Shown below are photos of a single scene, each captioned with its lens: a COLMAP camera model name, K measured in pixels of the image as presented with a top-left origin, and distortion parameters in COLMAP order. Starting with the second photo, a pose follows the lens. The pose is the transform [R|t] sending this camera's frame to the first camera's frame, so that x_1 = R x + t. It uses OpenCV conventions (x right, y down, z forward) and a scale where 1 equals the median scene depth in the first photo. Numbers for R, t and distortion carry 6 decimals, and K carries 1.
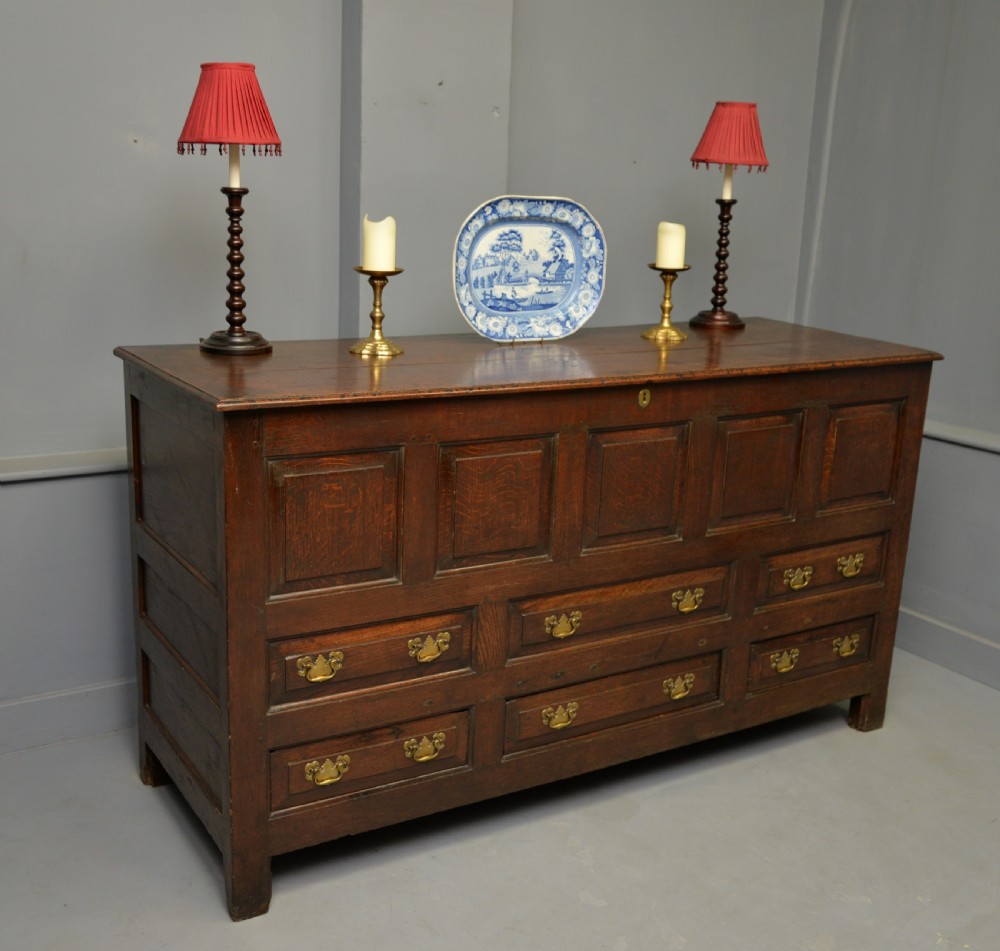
lens RADIAL K [[1202.0, 0, 469.0], [0, 1202.0, 479.9], [0, 0, 1]] dist [0.005060, 0.000000]
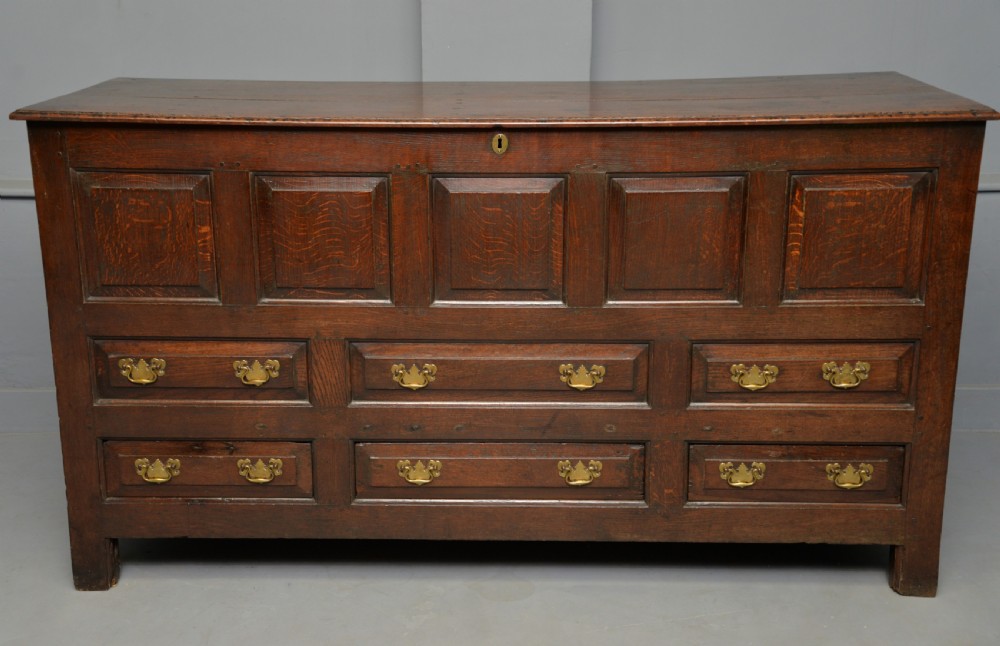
lens RADIAL K [[1221.0, 0, 473.2], [0, 1221.0, 309.8], [0, 0, 1]] dist [0.165479, 0.000000]
pose [[0.842272, 0.110088, -0.527692, 0.658064], [-0.100937, 0.993819, 0.046221, 0.017984], [0.529519, 0.014333, 0.848177, 0.194780]]
